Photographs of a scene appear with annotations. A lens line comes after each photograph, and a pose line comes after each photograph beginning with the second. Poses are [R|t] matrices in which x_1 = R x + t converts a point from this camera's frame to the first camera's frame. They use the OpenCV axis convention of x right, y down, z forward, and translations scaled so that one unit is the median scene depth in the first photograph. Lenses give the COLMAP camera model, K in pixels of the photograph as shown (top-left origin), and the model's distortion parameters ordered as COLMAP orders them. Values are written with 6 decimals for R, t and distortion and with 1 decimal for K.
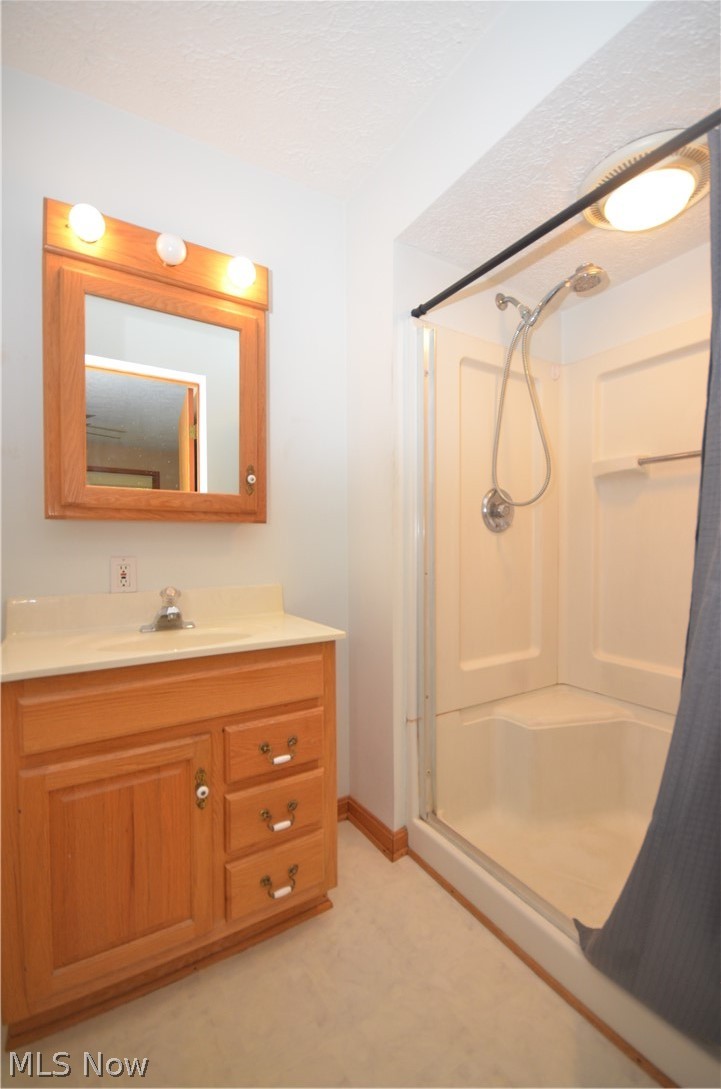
lens RADIAL K [[475.1, 0, 381.4], [0, 475.1, 545.5], [0, 0, 1]] dist [-0.000434, -0.005351]
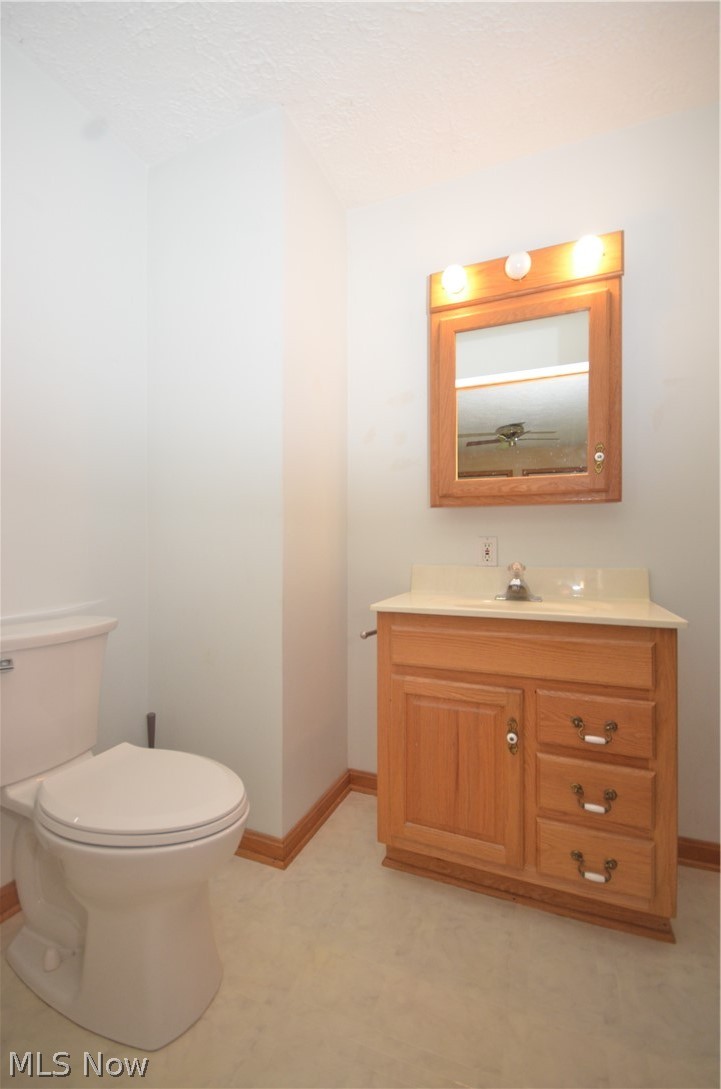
lens RADIAL K [[475.1, 0, 360.0], [0, 475.1, 545.5], [0, 0, 1]] dist [-0.000434, -0.005351]
pose [[0.555324, -0.000394, -0.831634, 0.320813], [-0.004183, 0.999986, -0.003267, 0.058516], [0.831624, 0.005293, 0.555315, 0.061518]]
